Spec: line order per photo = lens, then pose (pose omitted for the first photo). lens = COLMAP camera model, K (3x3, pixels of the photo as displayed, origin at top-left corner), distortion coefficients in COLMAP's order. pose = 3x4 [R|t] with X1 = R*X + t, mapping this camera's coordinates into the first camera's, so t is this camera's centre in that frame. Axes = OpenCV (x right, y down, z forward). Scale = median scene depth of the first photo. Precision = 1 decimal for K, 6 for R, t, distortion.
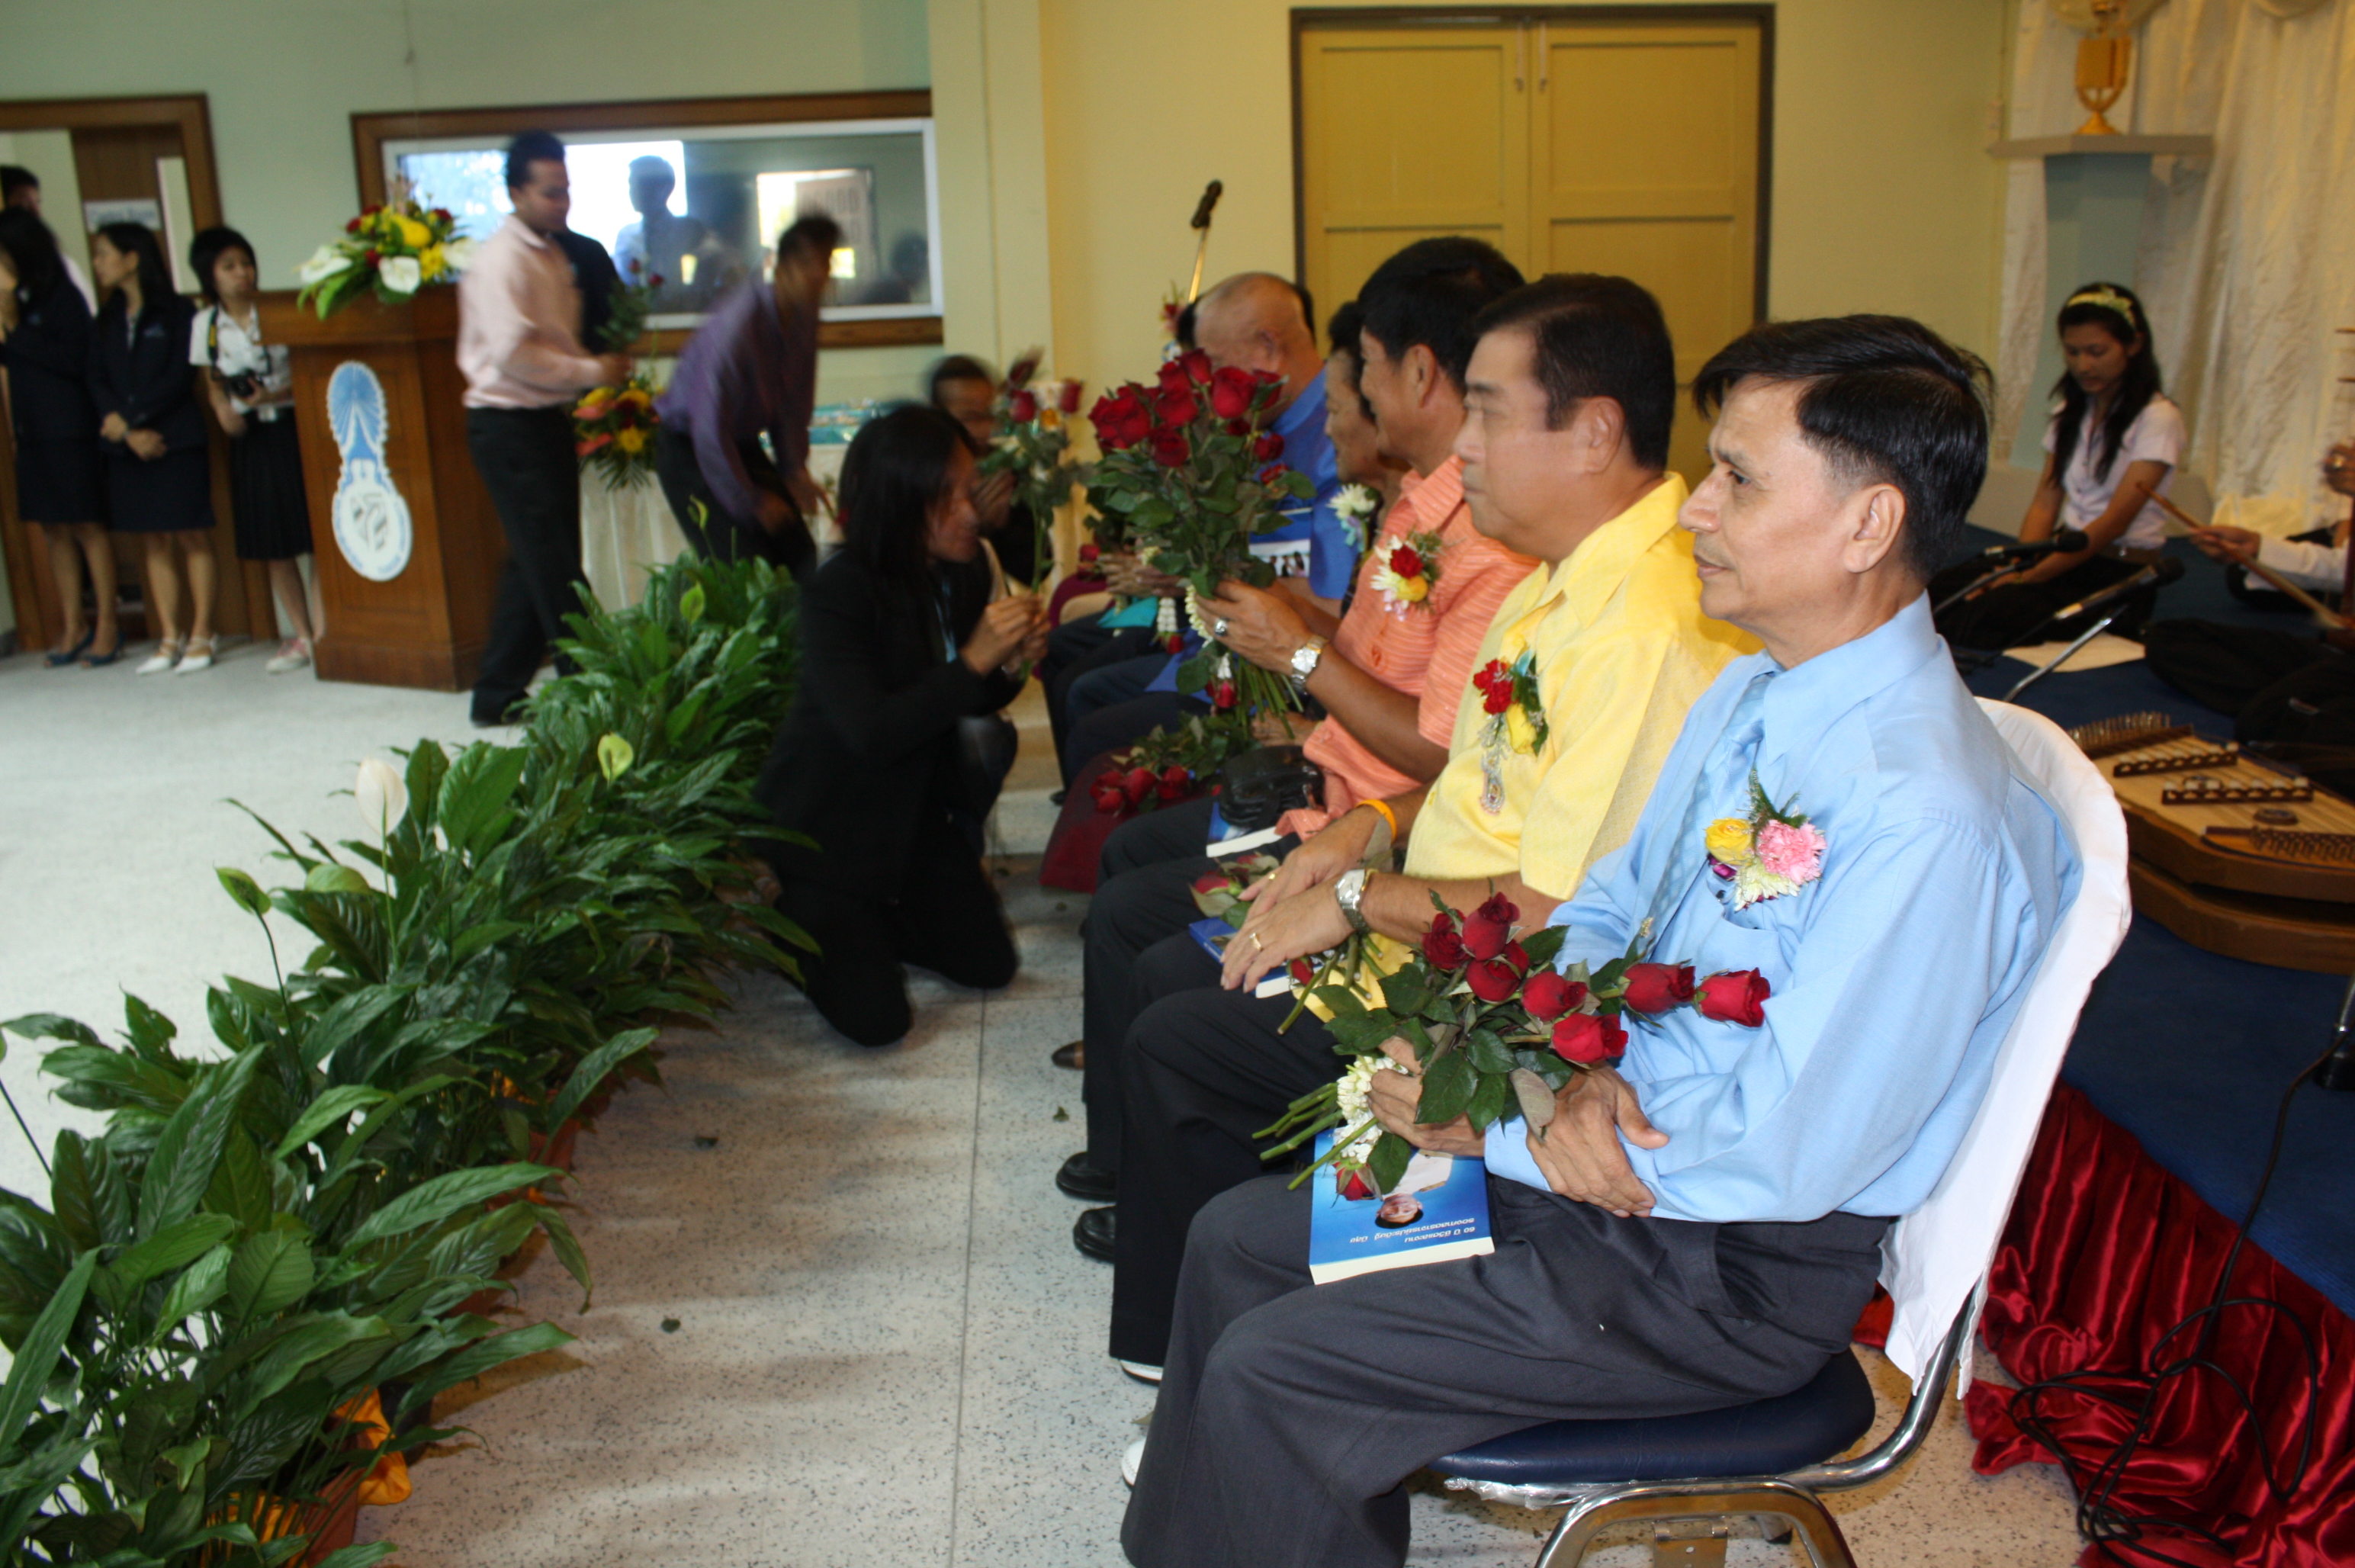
lens RADIAL K [[1967.9, 0, 1176.4], [0, 1967.9, 781.8], [0, 0, 1]] dist [-0.169791, 0.144836]
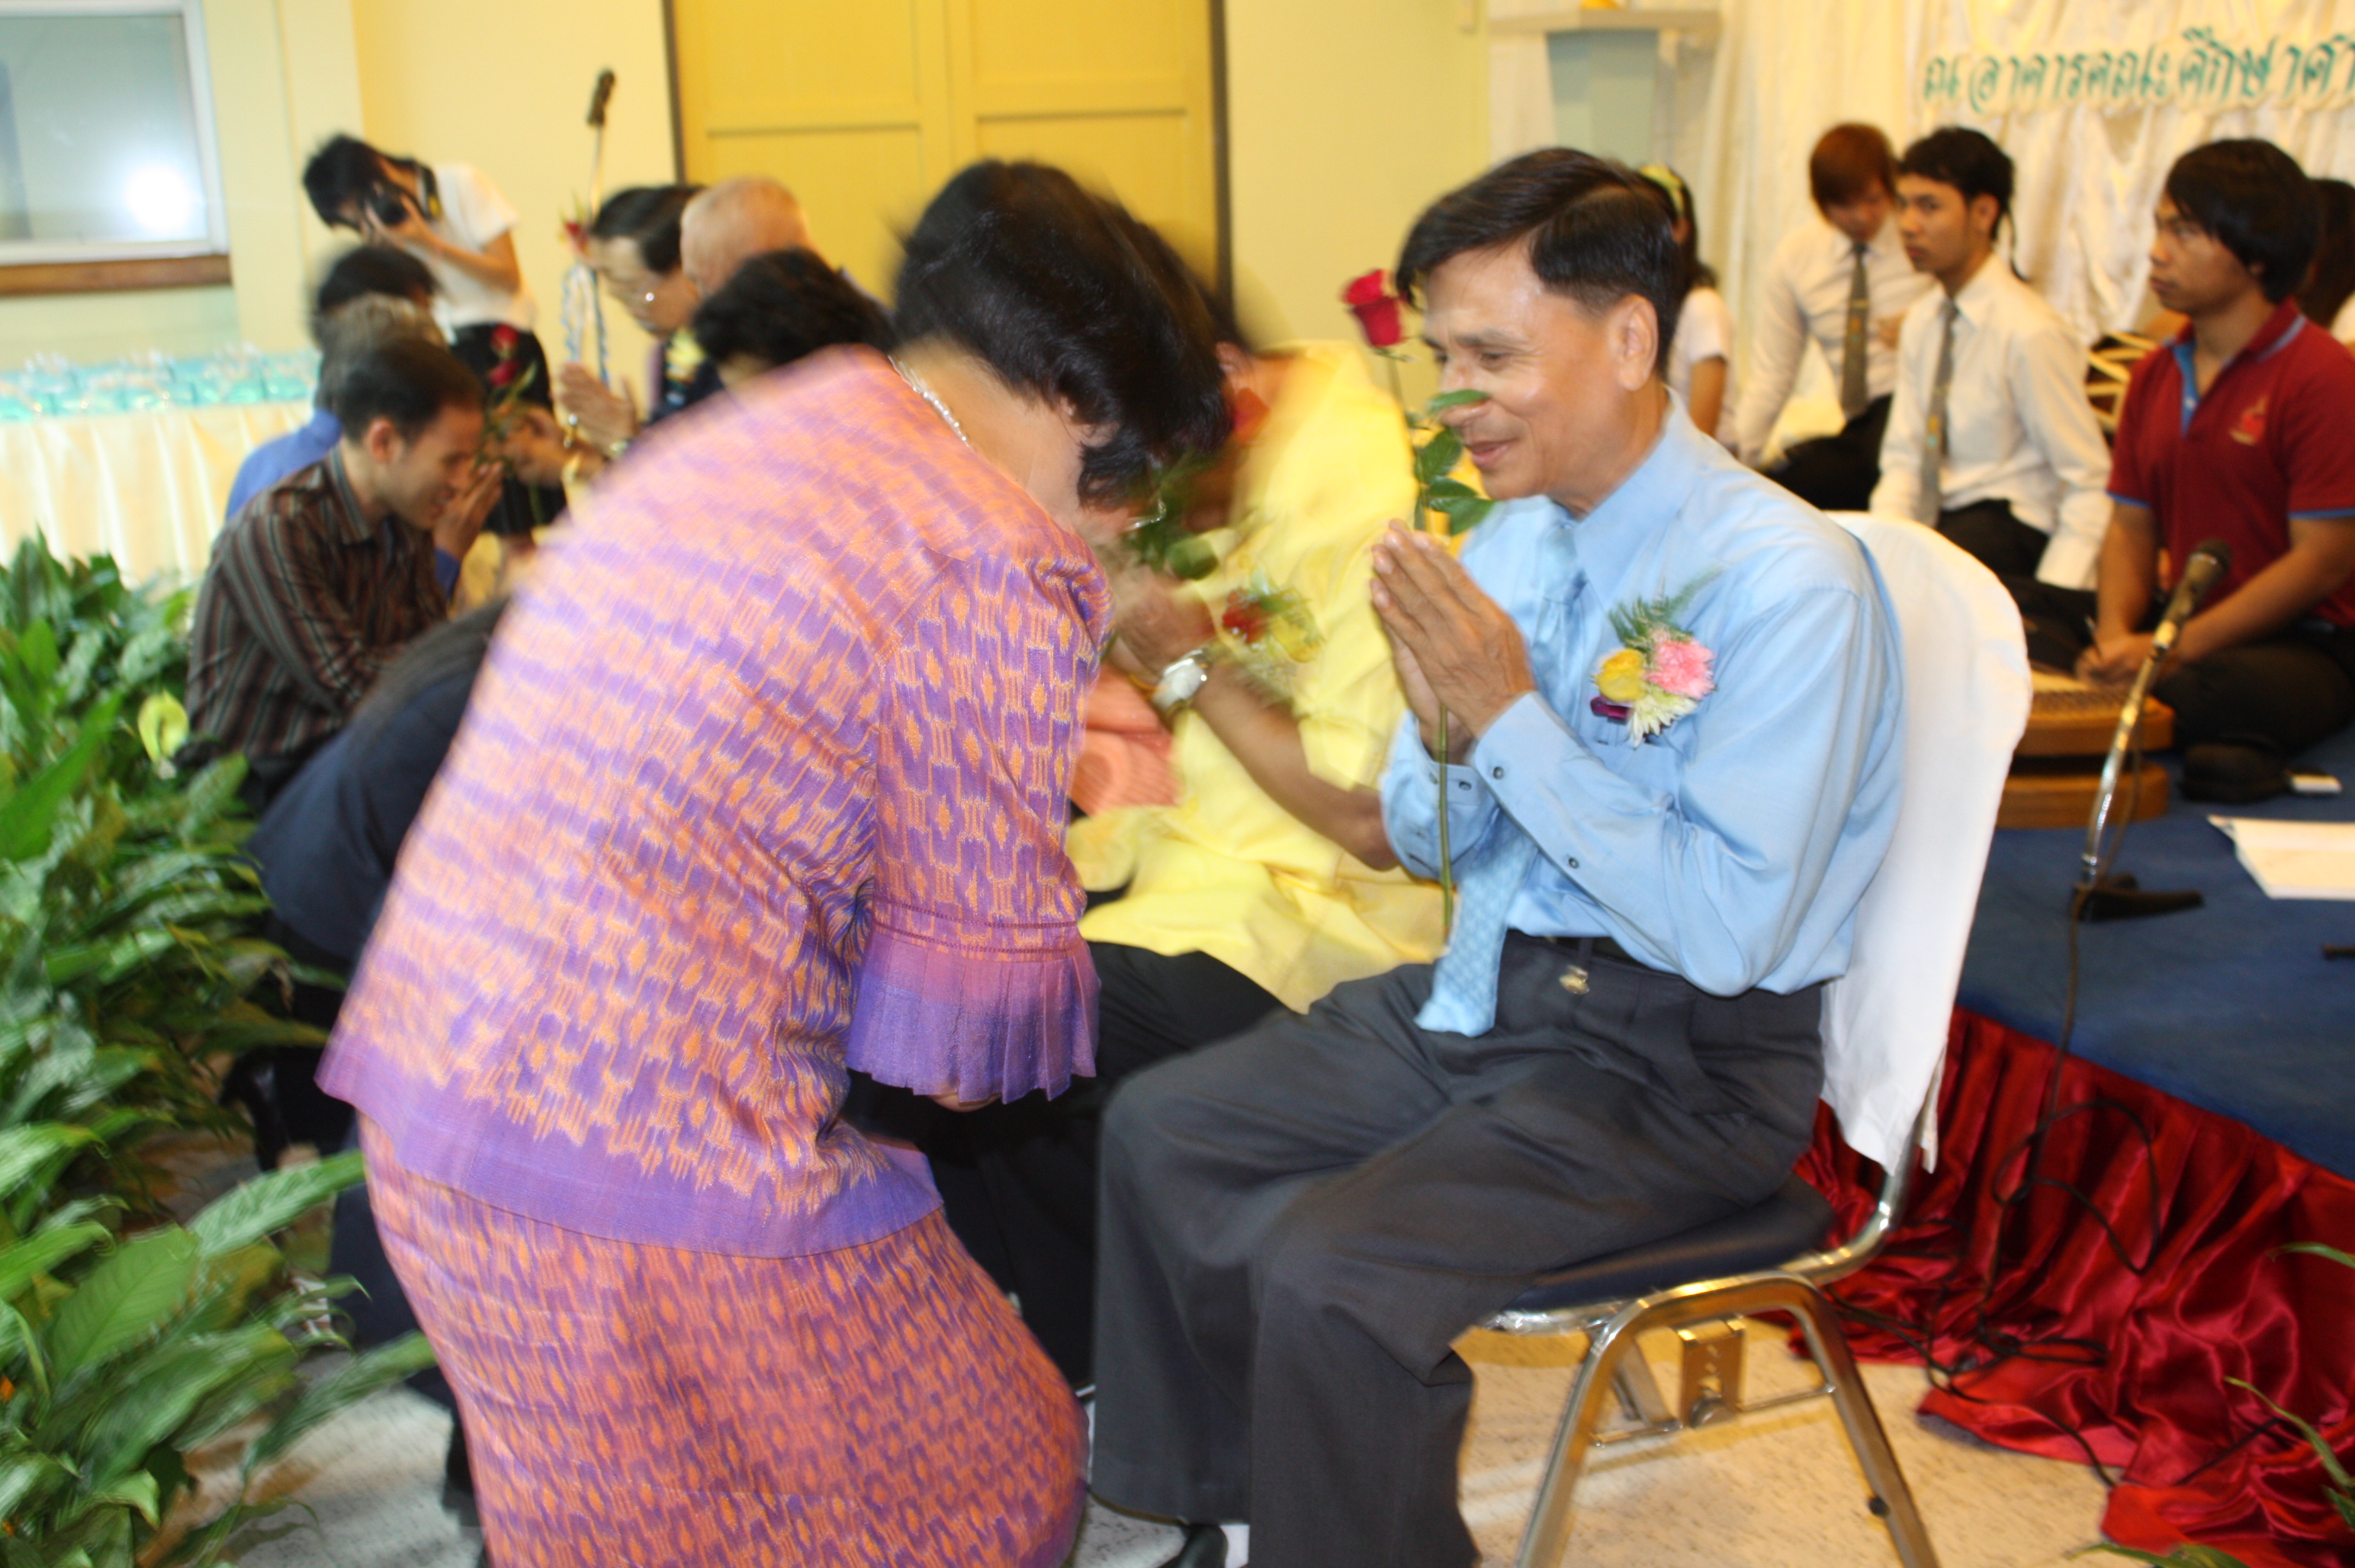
lens RADIAL K [[2500.8, 0, 1193.4], [0, 2500.8, 752.6], [0, 0, 1]] dist [-0.135337, 0.186115]
pose [[0.946843, -0.077346, 0.312260, -0.204259], [0.089646, 0.995655, -0.025205, 0.051584], [-0.308954, 0.051858, 0.949662, -0.094860]]
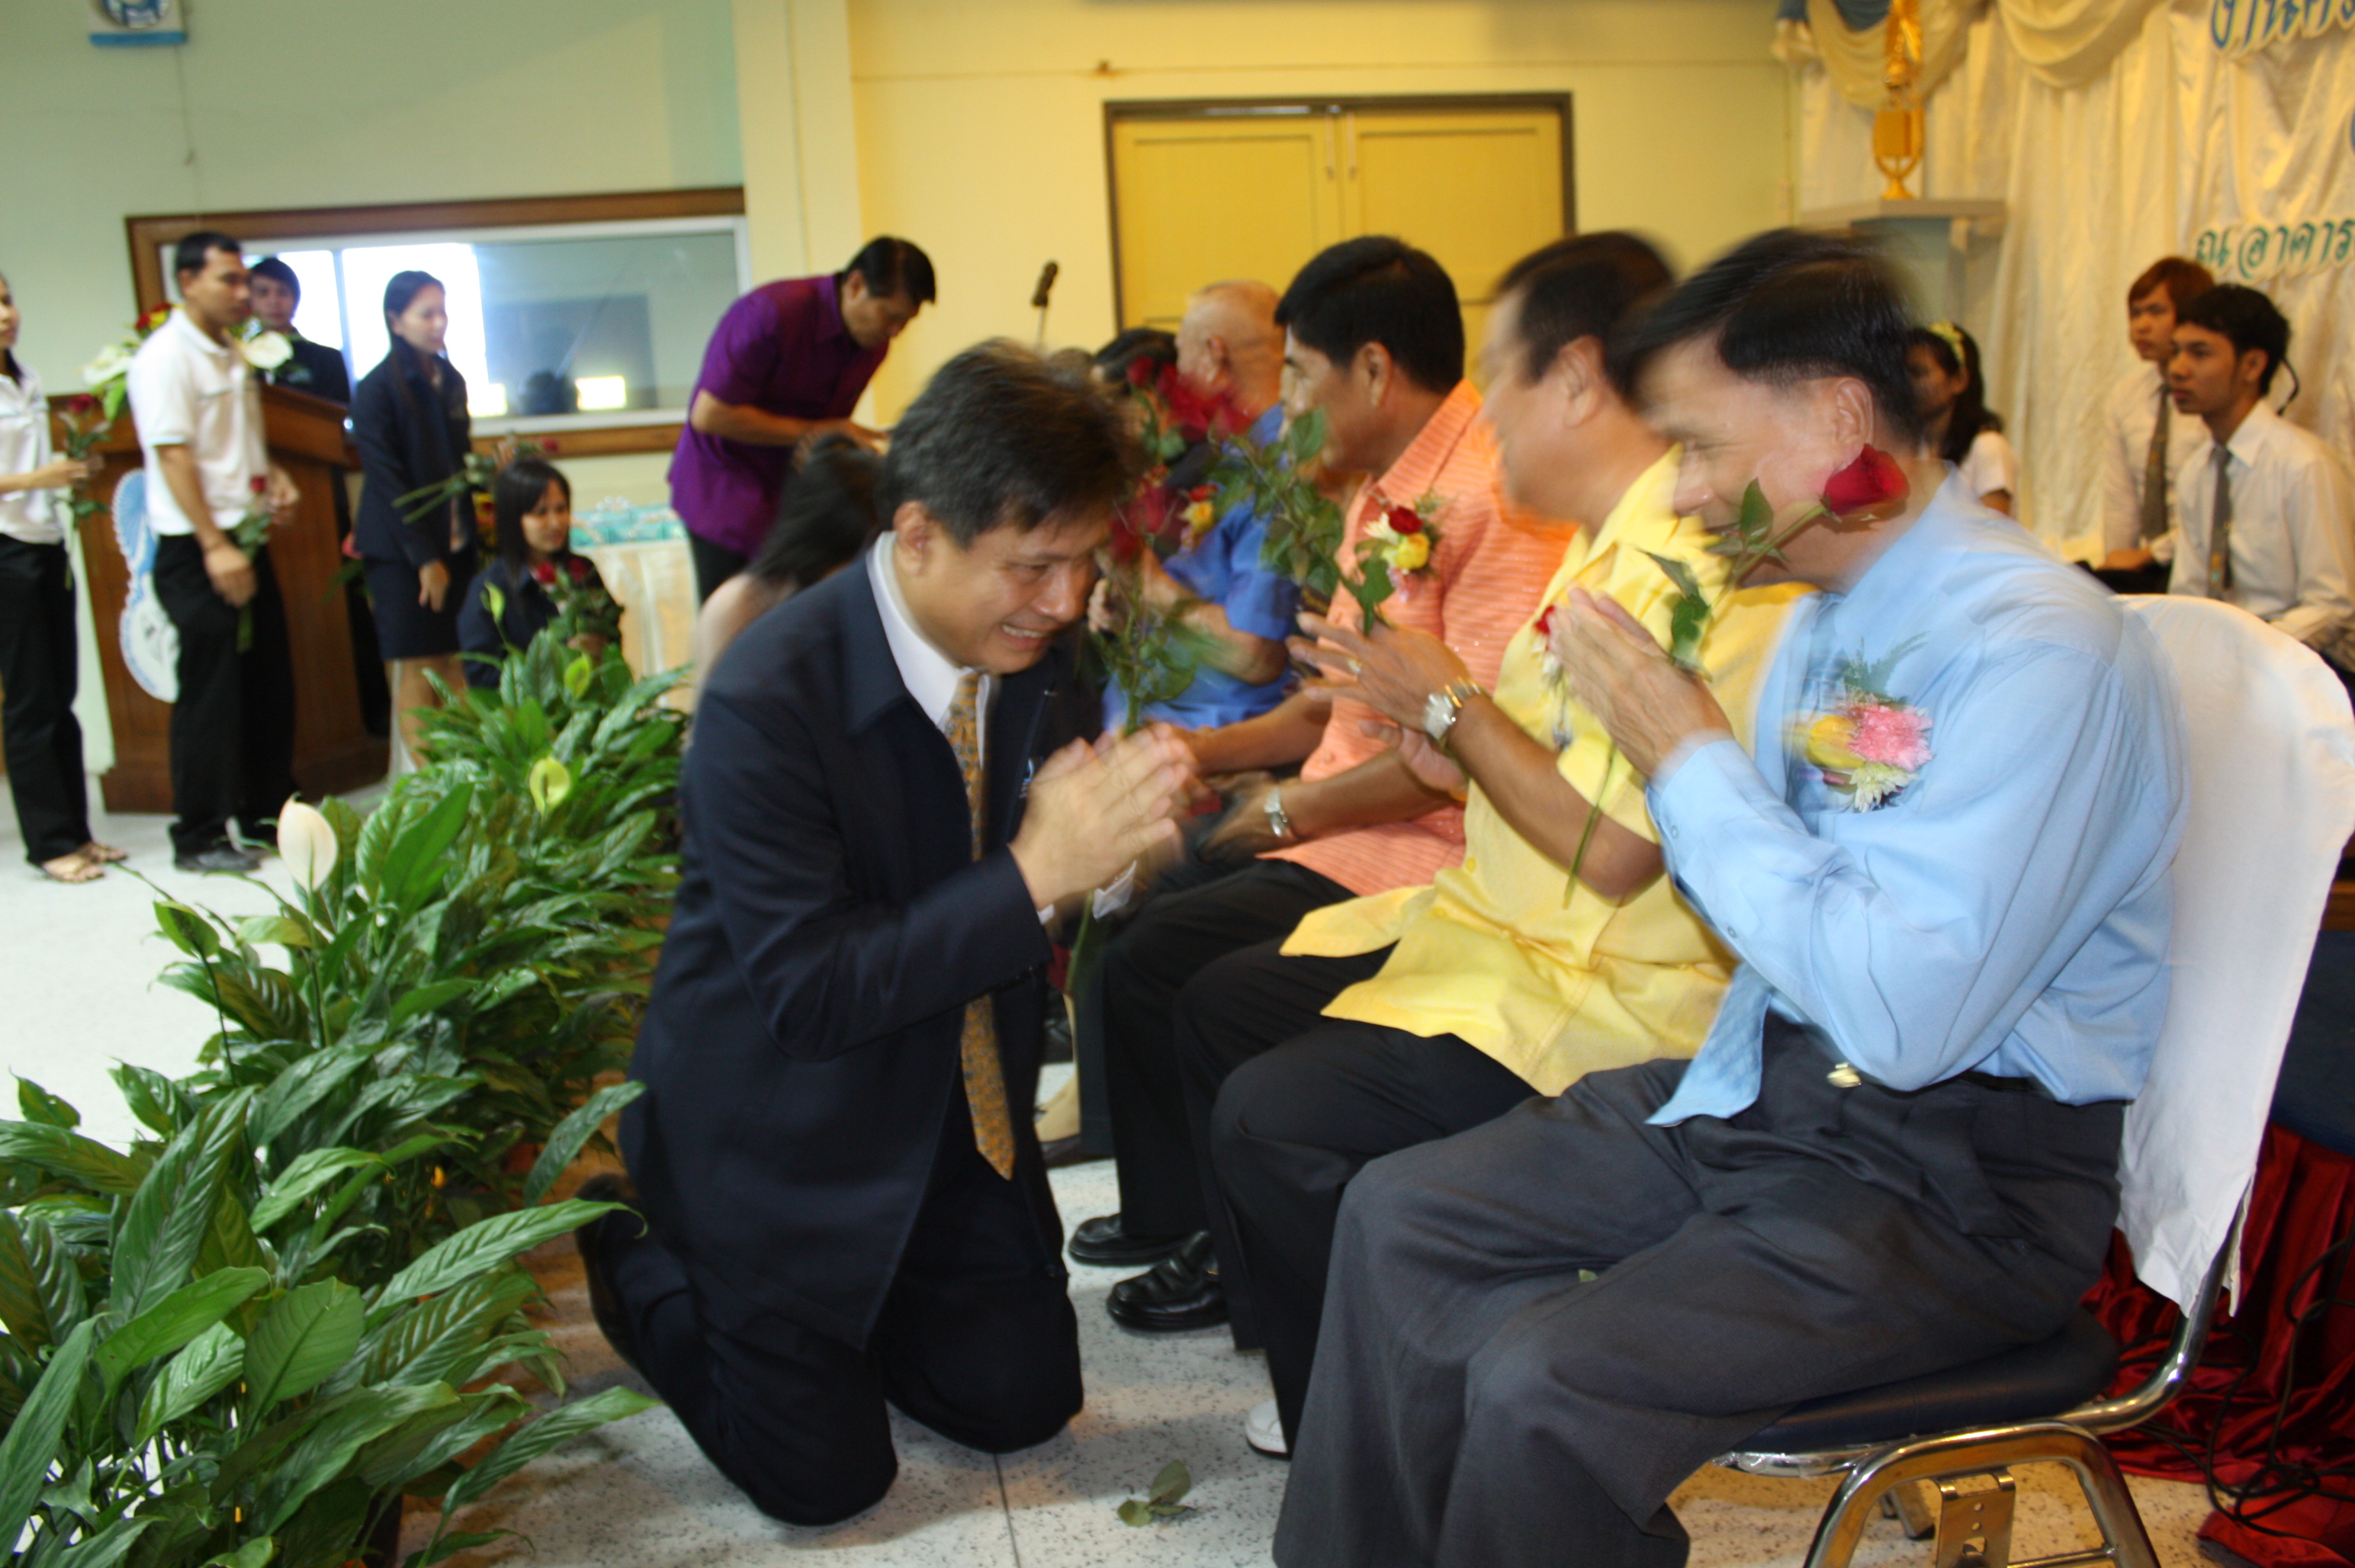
lens RADIAL K [[1964.4, 0, 1178.4], [0, 1964.4, 779.8], [0, 0, 1]] dist [-0.170323, 0.145820]
pose [[0.991285, -0.046482, 0.123261, -0.110288], [0.055141, 0.996174, -0.067794, 0.053054], [-0.119638, 0.074000, 0.990056, 0.070646]]
